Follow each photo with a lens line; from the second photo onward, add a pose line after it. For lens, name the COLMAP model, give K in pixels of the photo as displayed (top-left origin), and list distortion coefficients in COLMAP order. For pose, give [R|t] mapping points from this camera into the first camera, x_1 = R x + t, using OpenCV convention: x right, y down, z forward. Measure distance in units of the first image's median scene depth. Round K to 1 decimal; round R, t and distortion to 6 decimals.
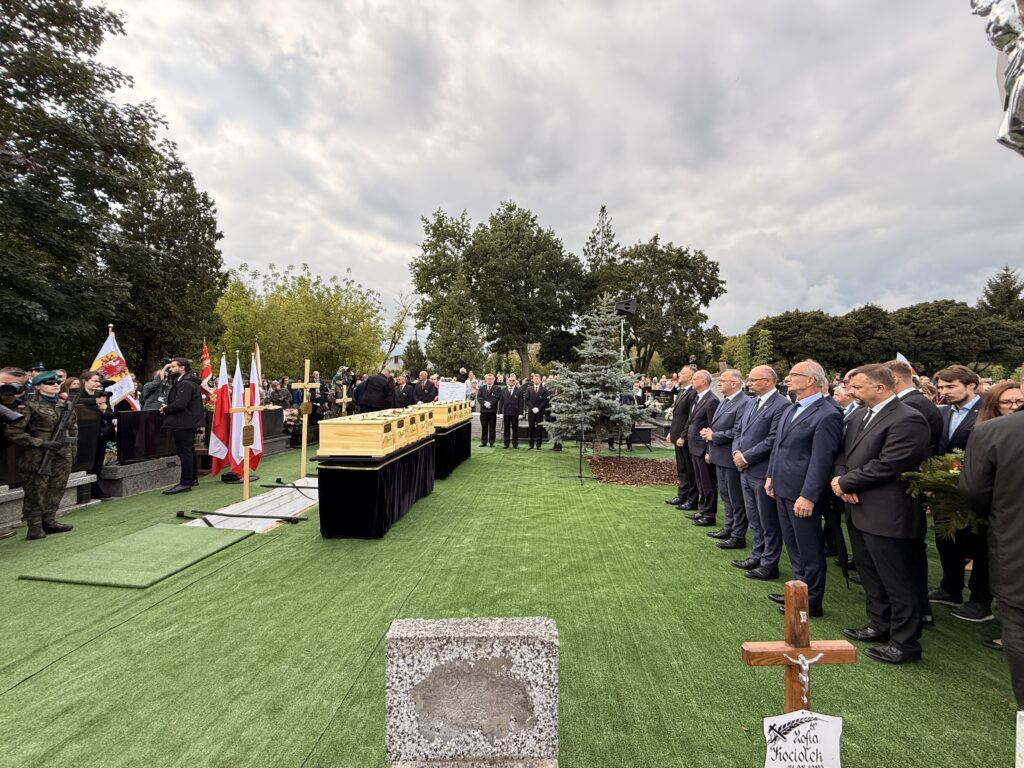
lens RADIAL K [[402.8, 0, 508.2], [0, 402.8, 384.7], [0, 0, 1]] dist [0.008557, -0.000556]
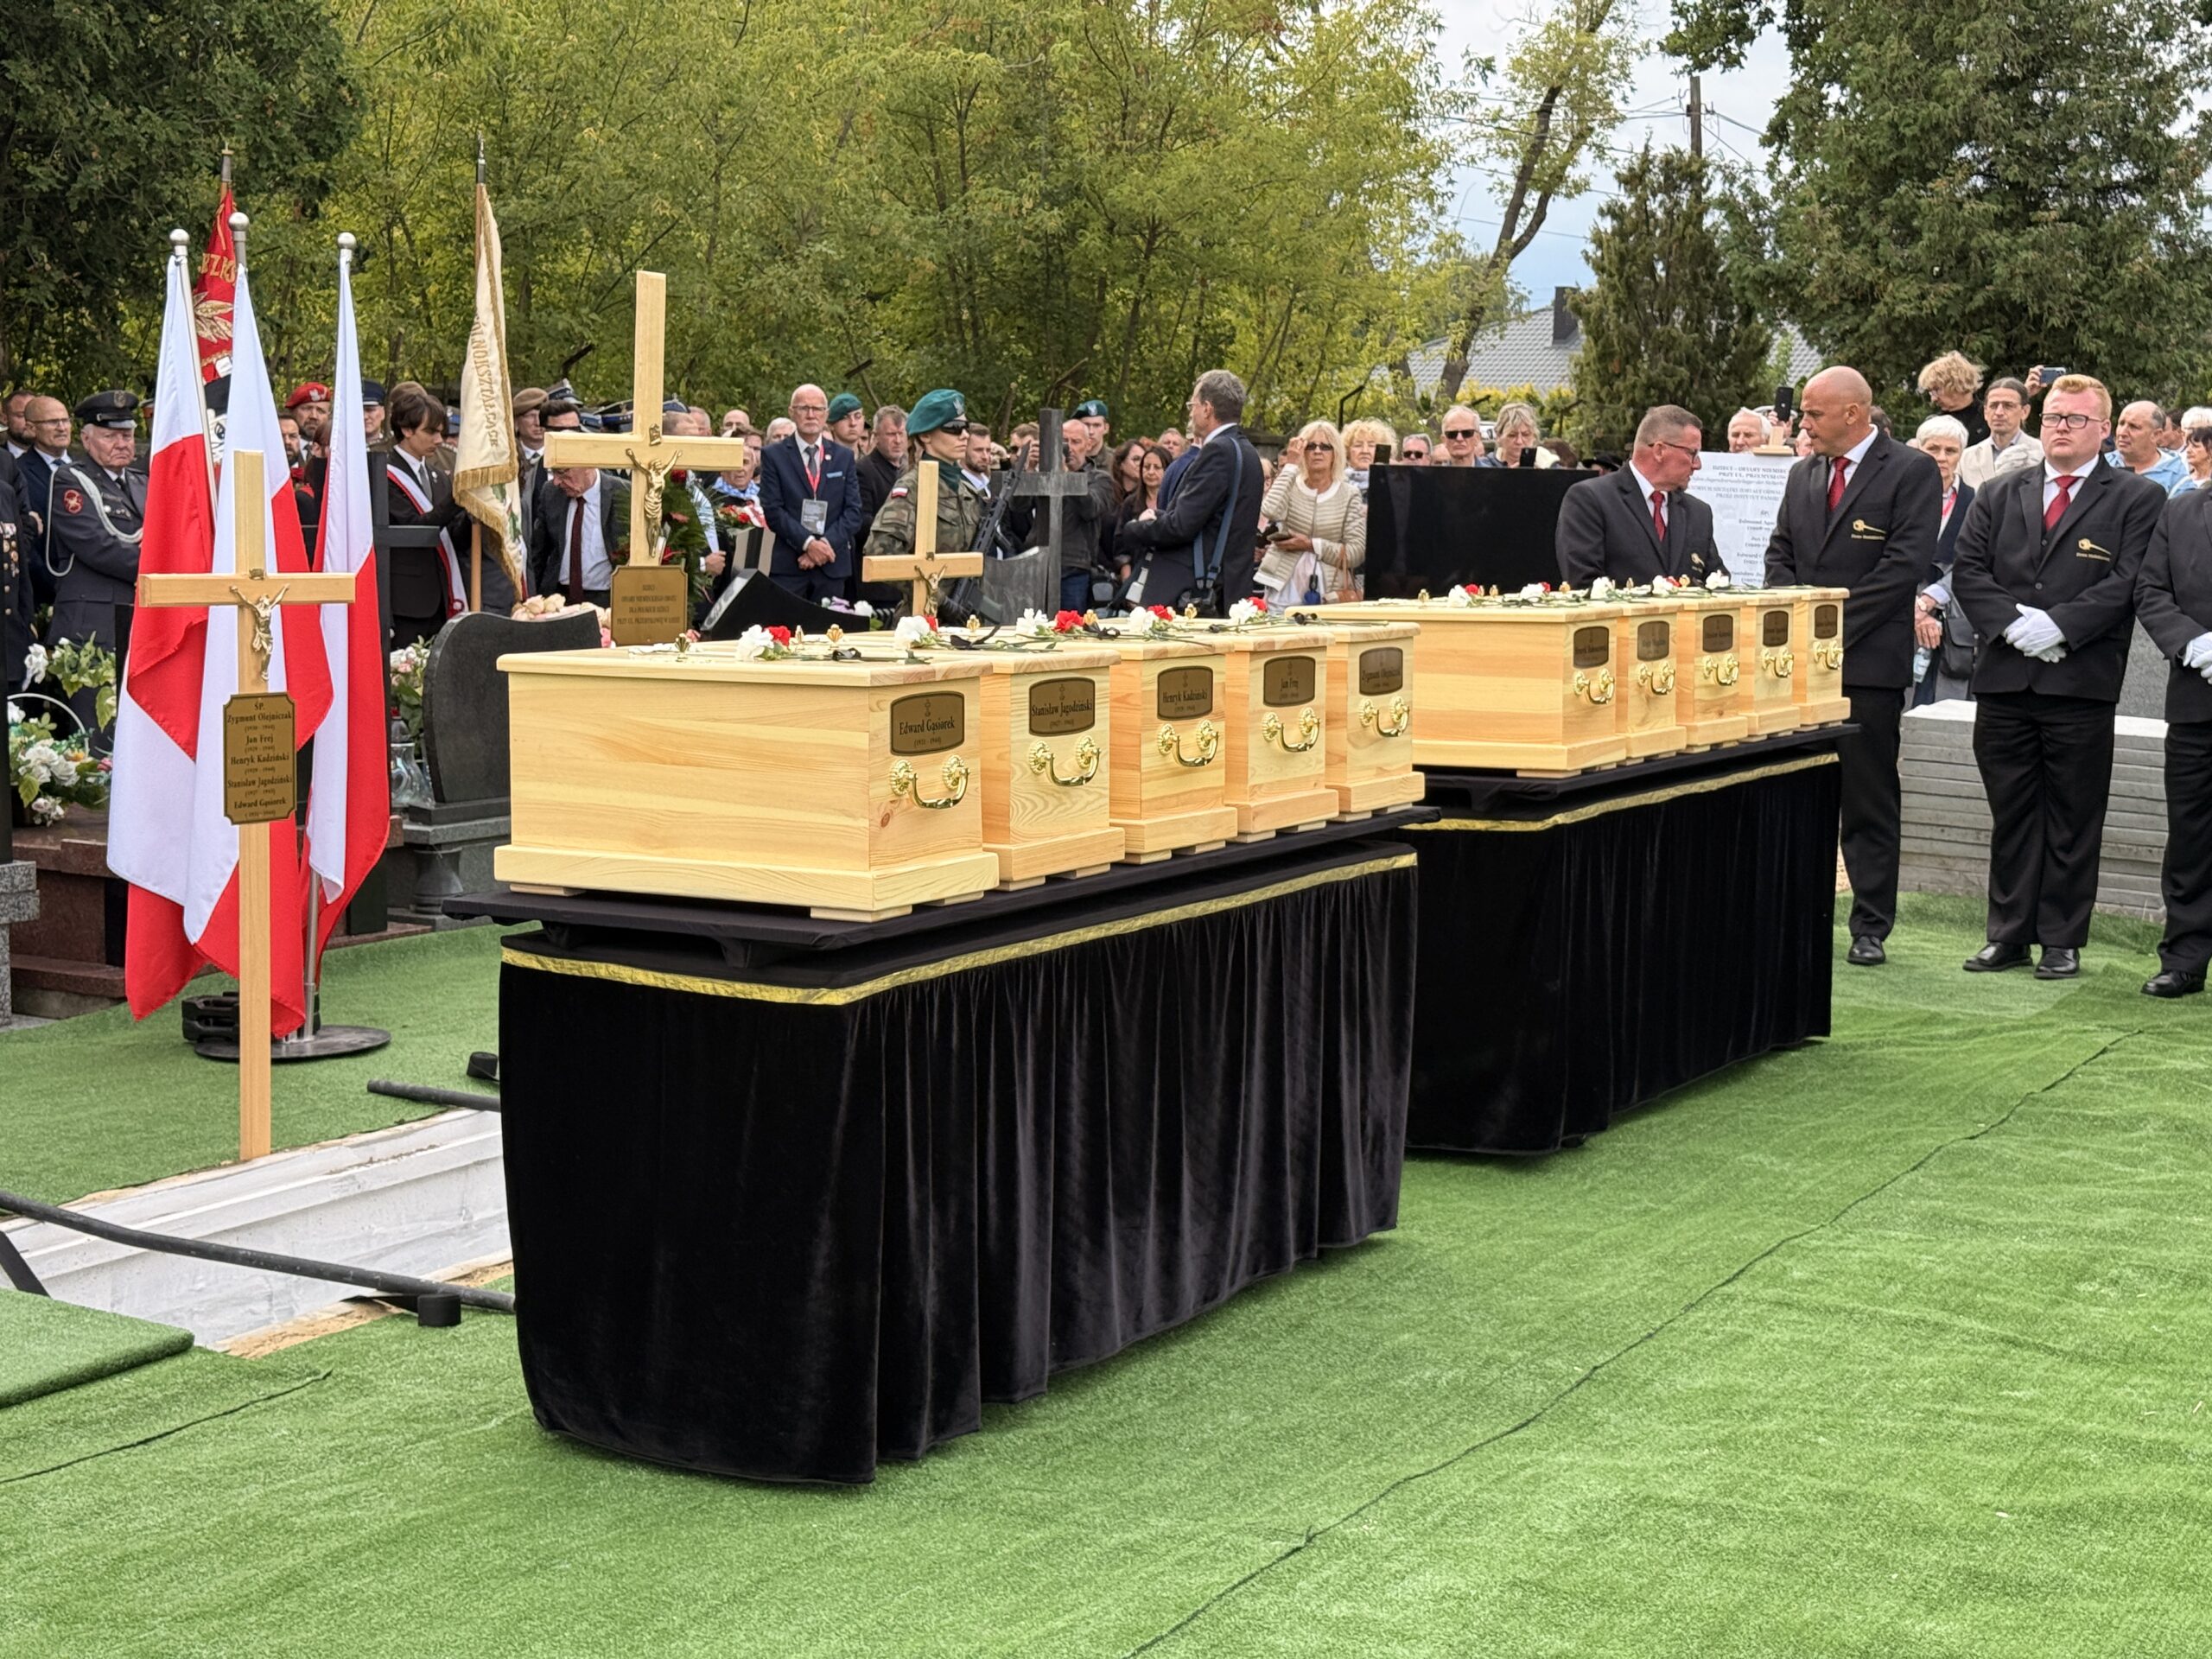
lens RADIAL K [[3071.3, 0, 1128.7], [0, 3071.3, 825.3], [0, 0, 1]] dist [0.117872, 0.000000]
pose [[0.914644, 0.052301, -0.400862, 0.140533], [-0.011785, 0.994624, 0.102881, 0.023755], [0.404087, -0.089375, 0.910344, 0.039158]]
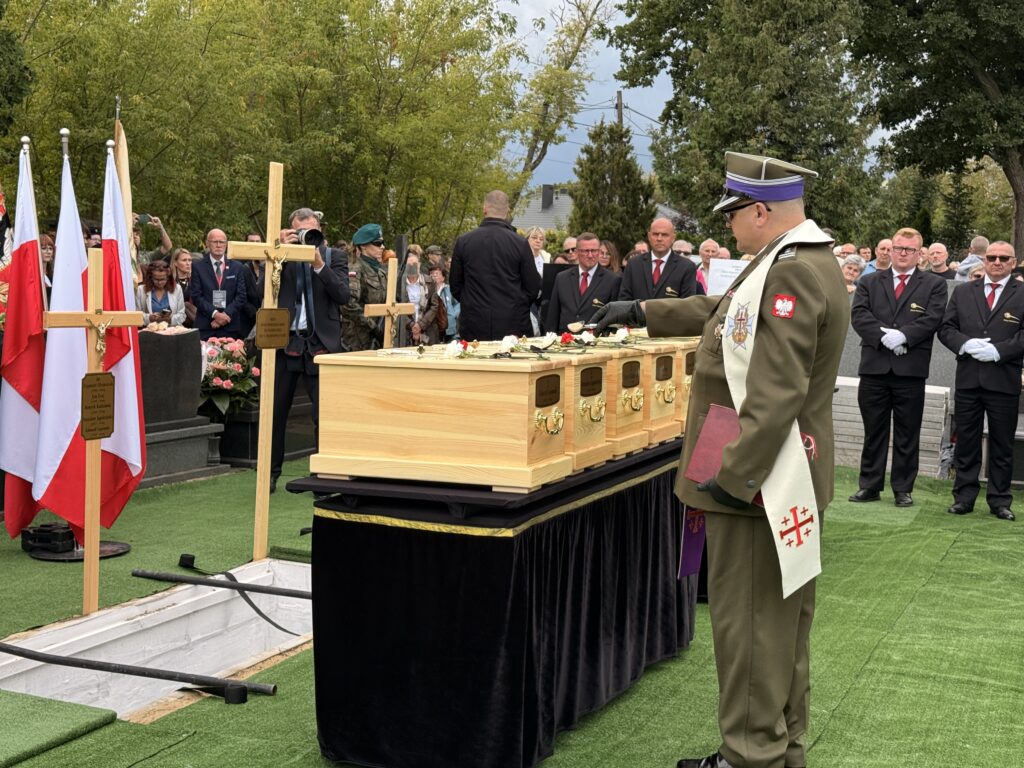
lens RADIAL K [[1421.8, 0, 526.8], [0, 1421.8, 390.9], [0, 0, 1]] dist [0.117872, 0.000000]
pose [[0.959683, 0.041656, -0.277981, -0.032626], [-0.022123, 0.997084, 0.073040, 0.027670], [0.280213, -0.063946, 0.957806, 0.053515]]
